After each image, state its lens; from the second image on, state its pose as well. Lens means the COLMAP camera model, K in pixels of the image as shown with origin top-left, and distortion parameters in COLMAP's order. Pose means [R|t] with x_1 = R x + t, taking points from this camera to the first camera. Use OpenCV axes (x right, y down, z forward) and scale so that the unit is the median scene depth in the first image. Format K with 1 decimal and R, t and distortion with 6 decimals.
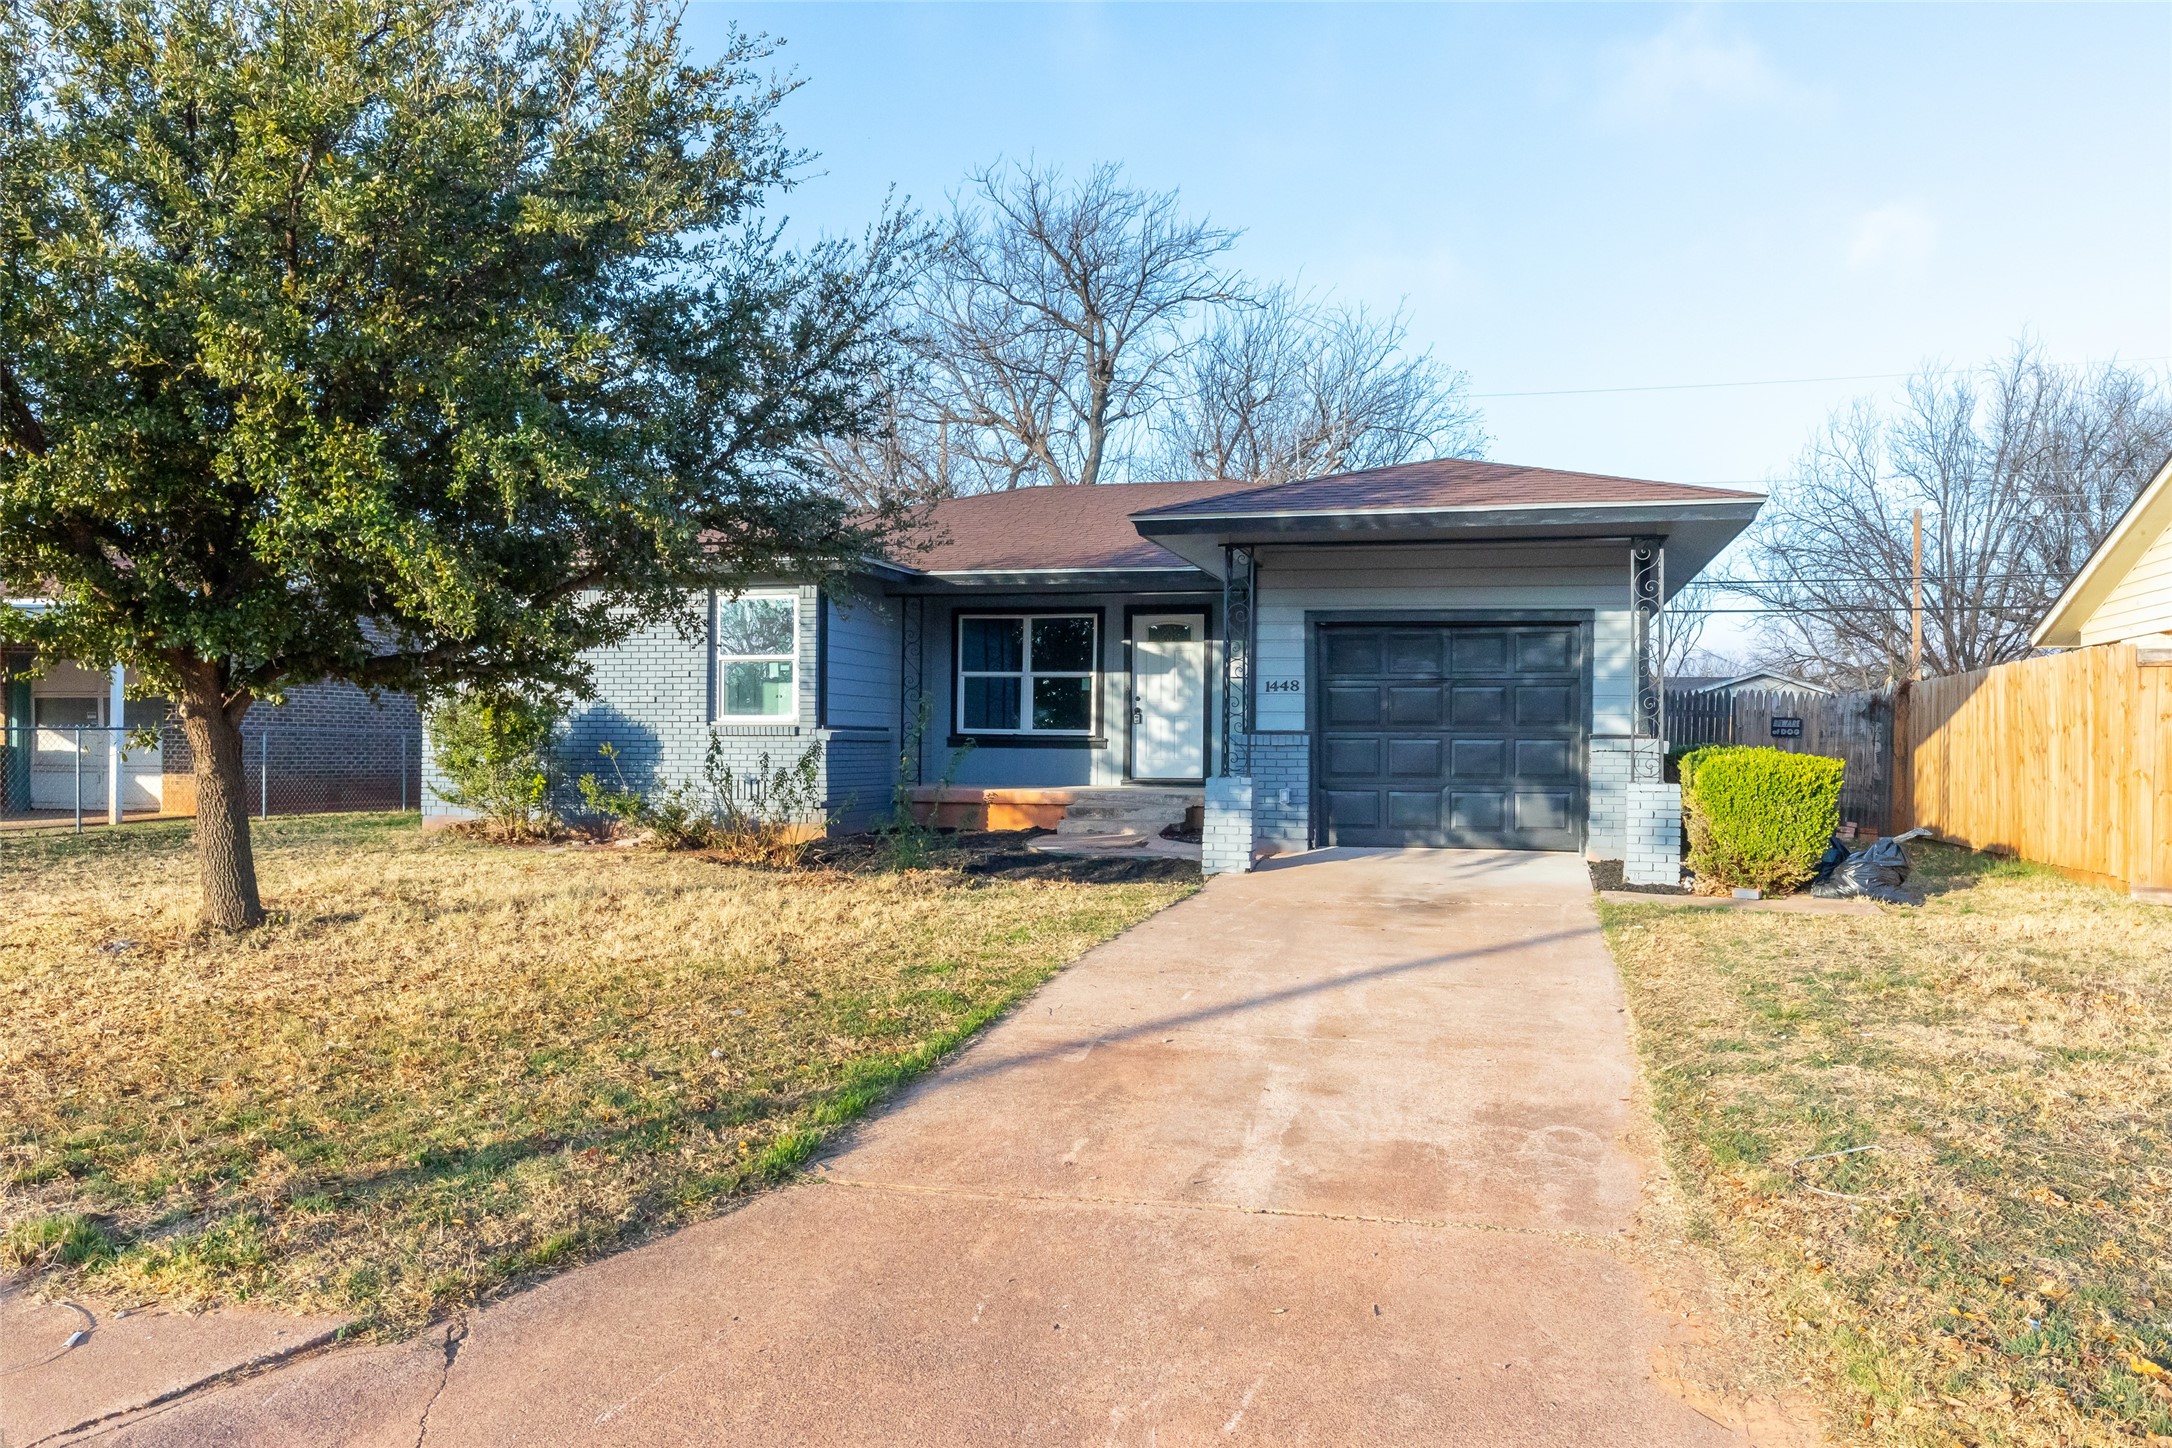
lens RADIAL K [[1640.3, 0, 1083.4], [0, 1640.3, 723.8], [0, 0, 1]] dist [0.000594, -0.000007]
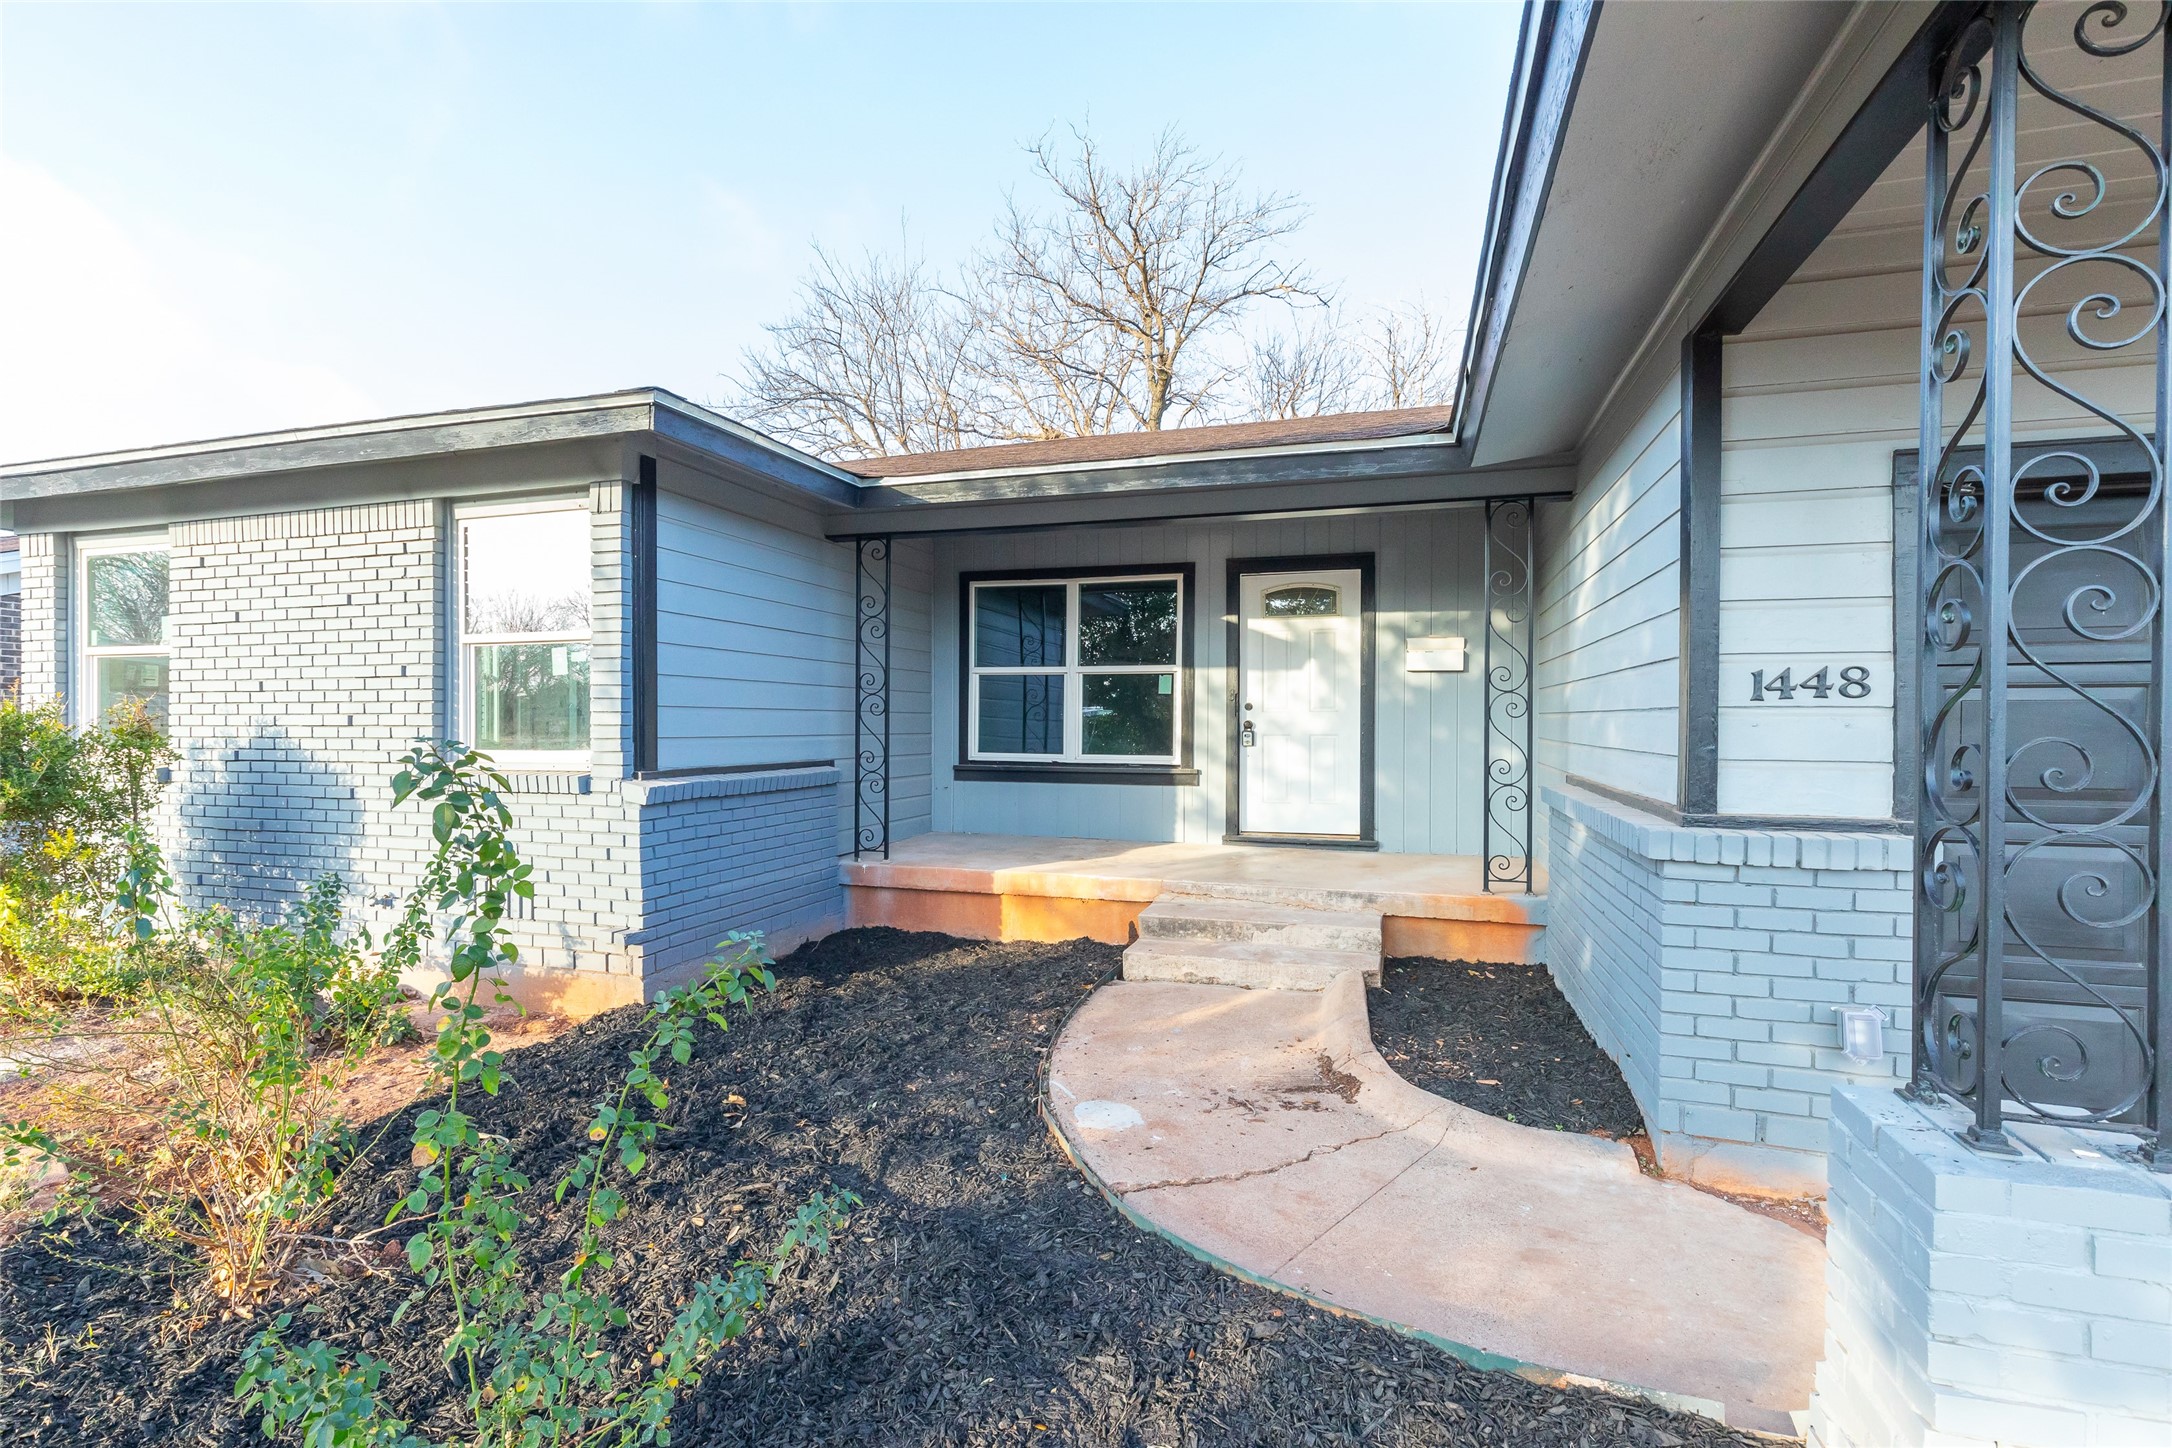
lens RADIAL K [[985.9, 0, 1091.2], [0, 985.9, 722.4], [0, 0, 1]] dist [0.007494, -0.000254]
pose [[0.999138, -0.003818, -0.041335, -0.011385], [0.004269, 0.999932, 0.010822, -0.014114], [0.041291, -0.010990, 0.999087, 0.620648]]
